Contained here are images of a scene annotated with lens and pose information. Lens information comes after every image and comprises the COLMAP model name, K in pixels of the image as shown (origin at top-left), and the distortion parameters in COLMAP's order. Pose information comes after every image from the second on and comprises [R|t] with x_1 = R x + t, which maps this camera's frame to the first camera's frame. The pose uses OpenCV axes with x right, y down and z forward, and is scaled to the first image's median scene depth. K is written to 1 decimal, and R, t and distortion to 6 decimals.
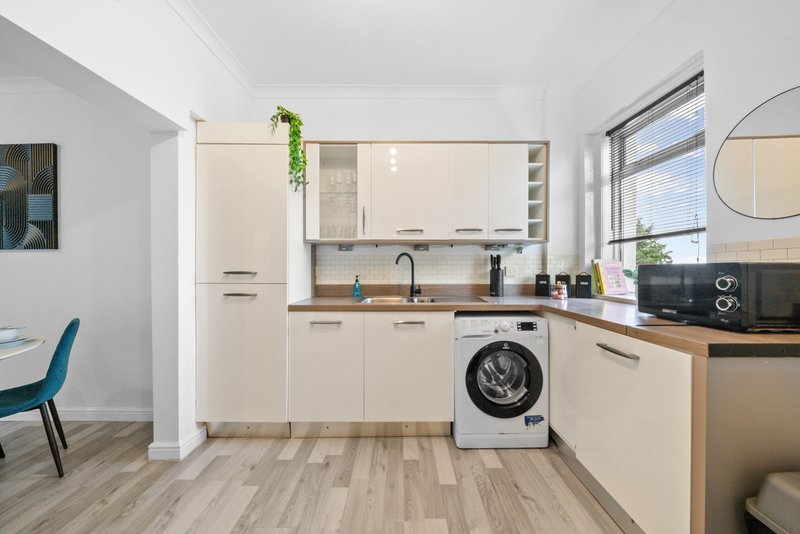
lens RADIAL K [[283.6, 0, 398.9], [0, 283.6, 269.1], [0, 0, 1]] dist [-0.004887, 0.000287]
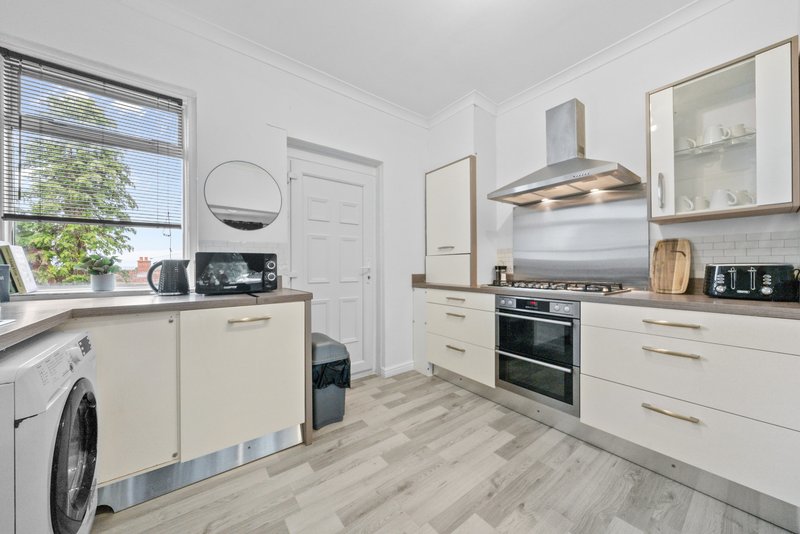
lens RADIAL K [[283.6, 0, 403.8], [0, 283.6, 264.3], [0, 0, 1]] dist [-0.004887, 0.000287]
pose [[-0.625069, 0.012202, 0.780474, -0.394906], [0.009199, 0.999924, -0.008265, 0.036008], [-0.780516, 0.002014, -0.625133, 0.762204]]
